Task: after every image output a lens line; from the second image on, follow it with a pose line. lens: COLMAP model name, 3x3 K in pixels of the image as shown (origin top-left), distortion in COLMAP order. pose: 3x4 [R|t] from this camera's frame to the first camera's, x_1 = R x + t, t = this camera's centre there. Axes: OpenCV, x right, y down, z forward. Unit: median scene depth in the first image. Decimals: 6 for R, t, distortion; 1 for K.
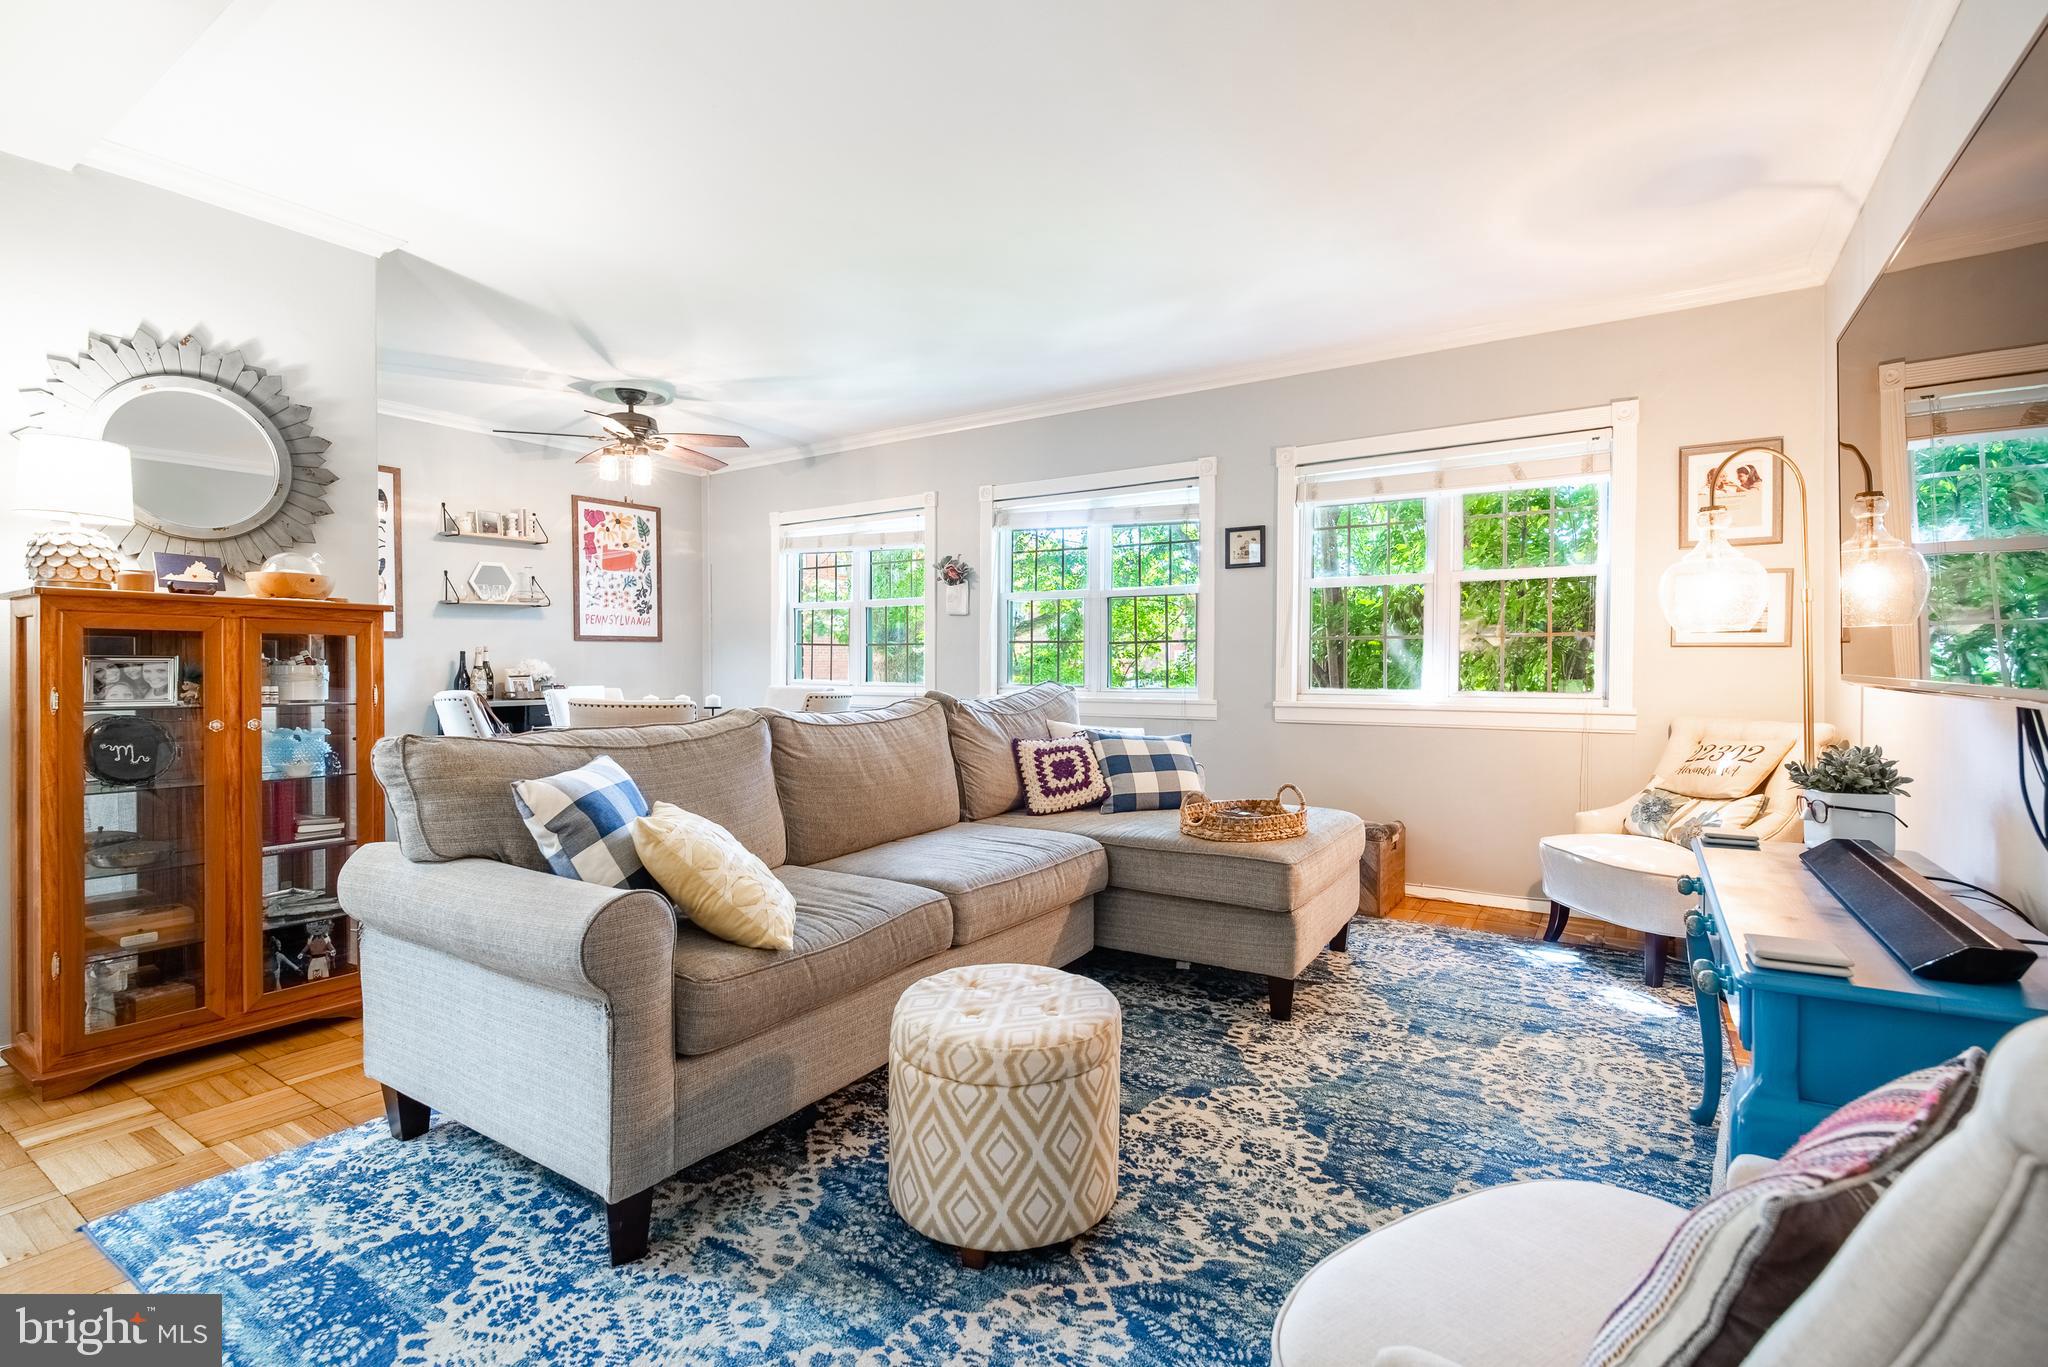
lens RADIAL K [[930.8, 0, 1055.1], [0, 930.8, 678.9], [0, 0, 1]] dist [-0.003947, -0.000088]
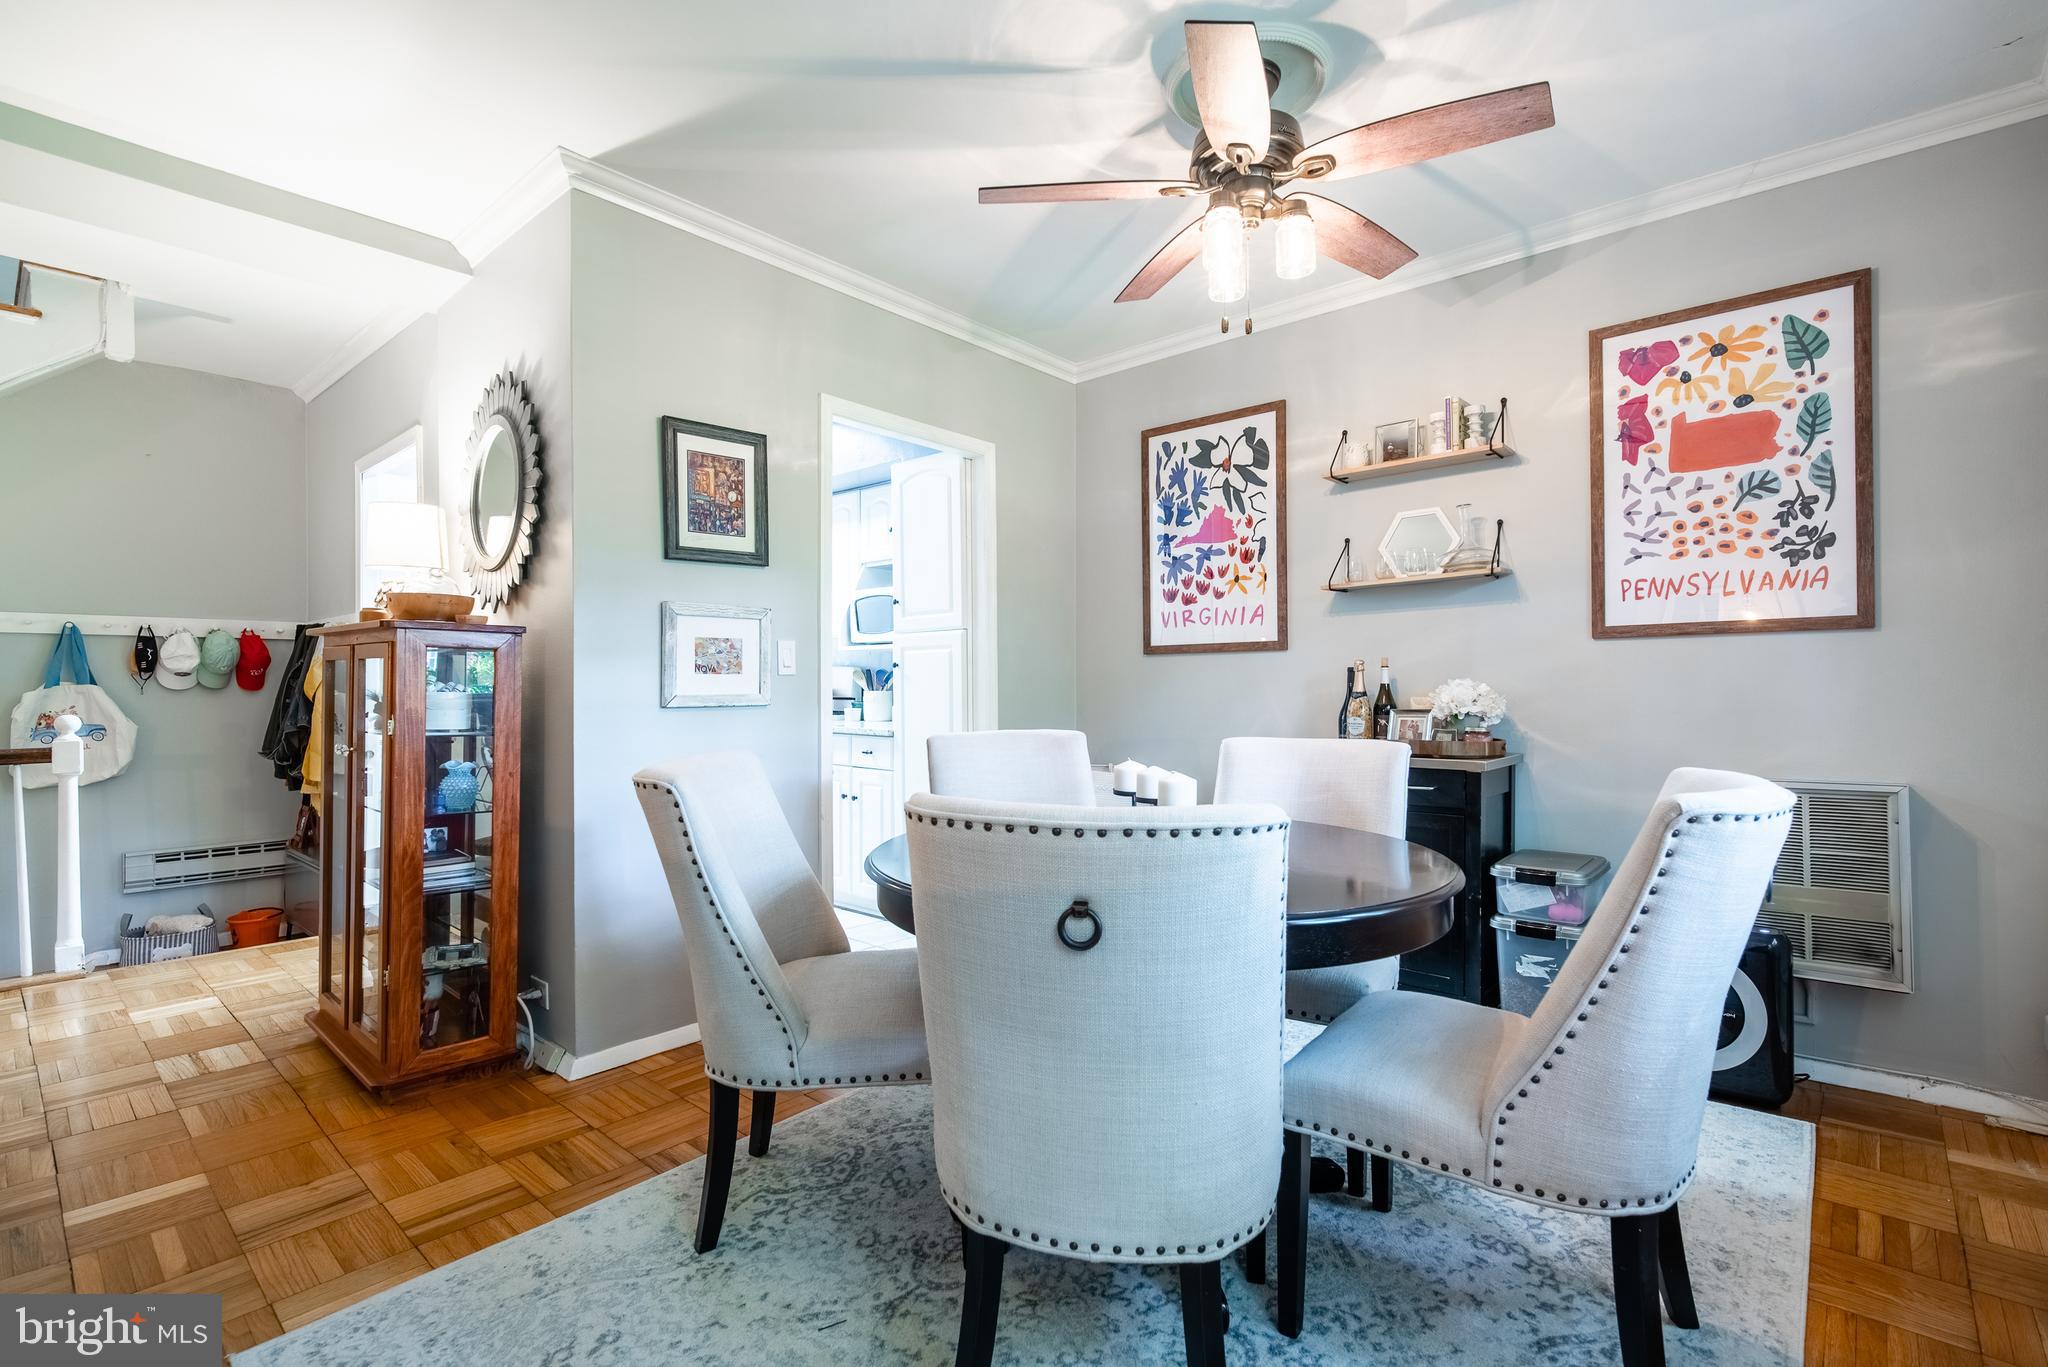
lens RADIAL K [[946.3, 0, 1020.8], [0, 946.3, 687.2], [0, 0, 1]] dist [-0.003183, -0.001332]
pose [[-0.178686, 0.005273, -0.983892, 0.007922], [-0.011024, 0.999912, 0.007361, -0.016690], [0.983844, 0.012161, -0.178612, 0.790667]]
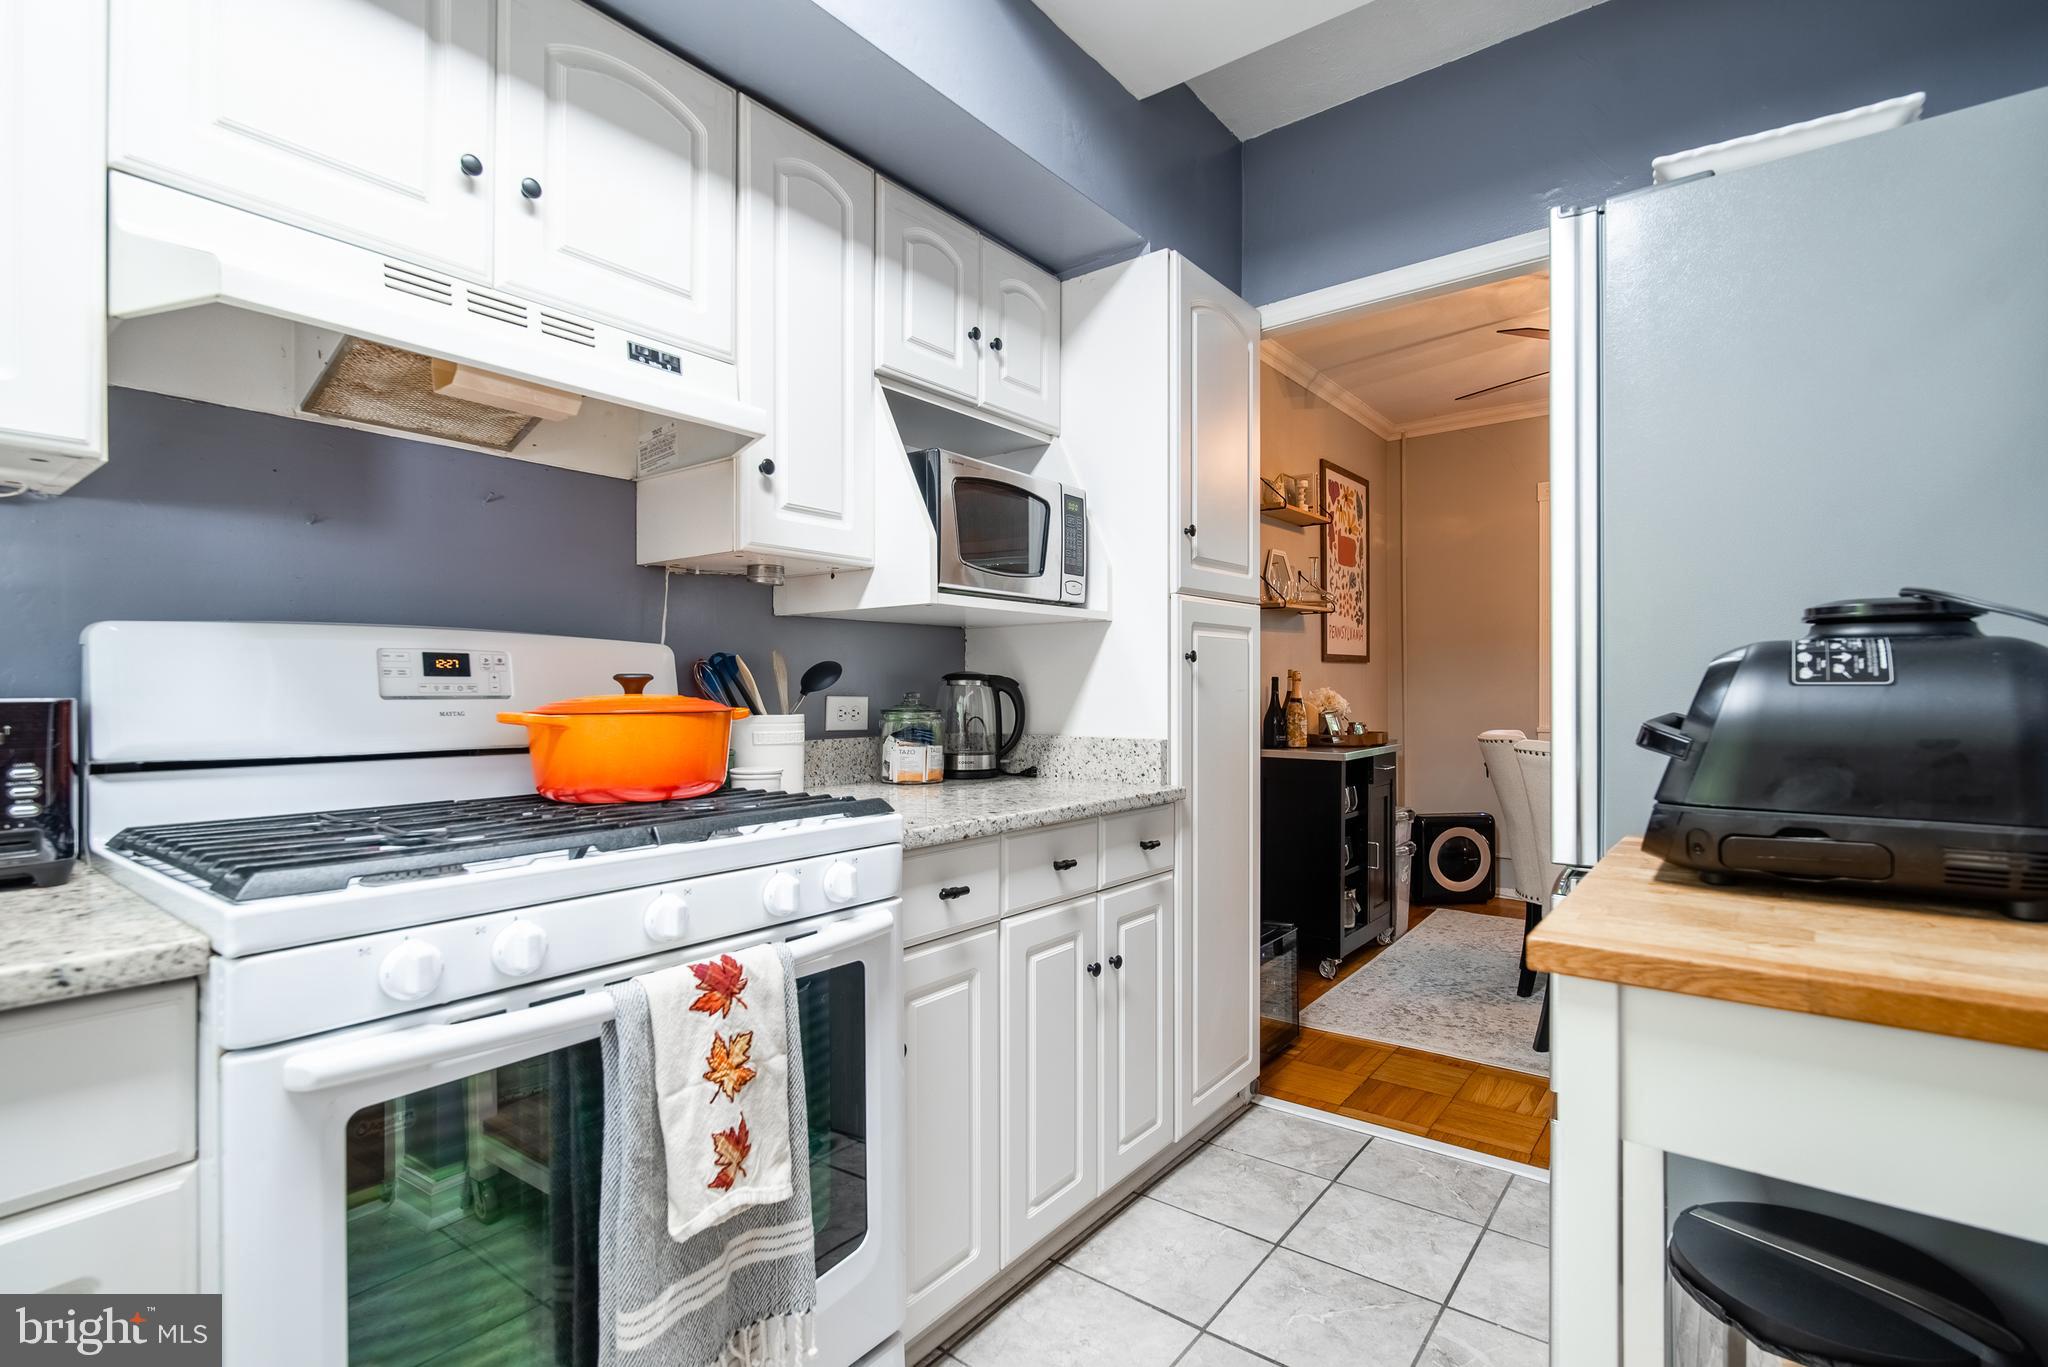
lens RADIAL K [[946.3, 0, 1030.0], [0, 946.3, 692.4], [0, 0, 1]] dist [-0.003183, -0.001332]
pose [[0.993639, -0.002644, -0.112584, -0.652053], [0.001447, 0.999942, -0.010708, -0.009645], [0.112606, 0.010477, 0.993584, 0.245588]]
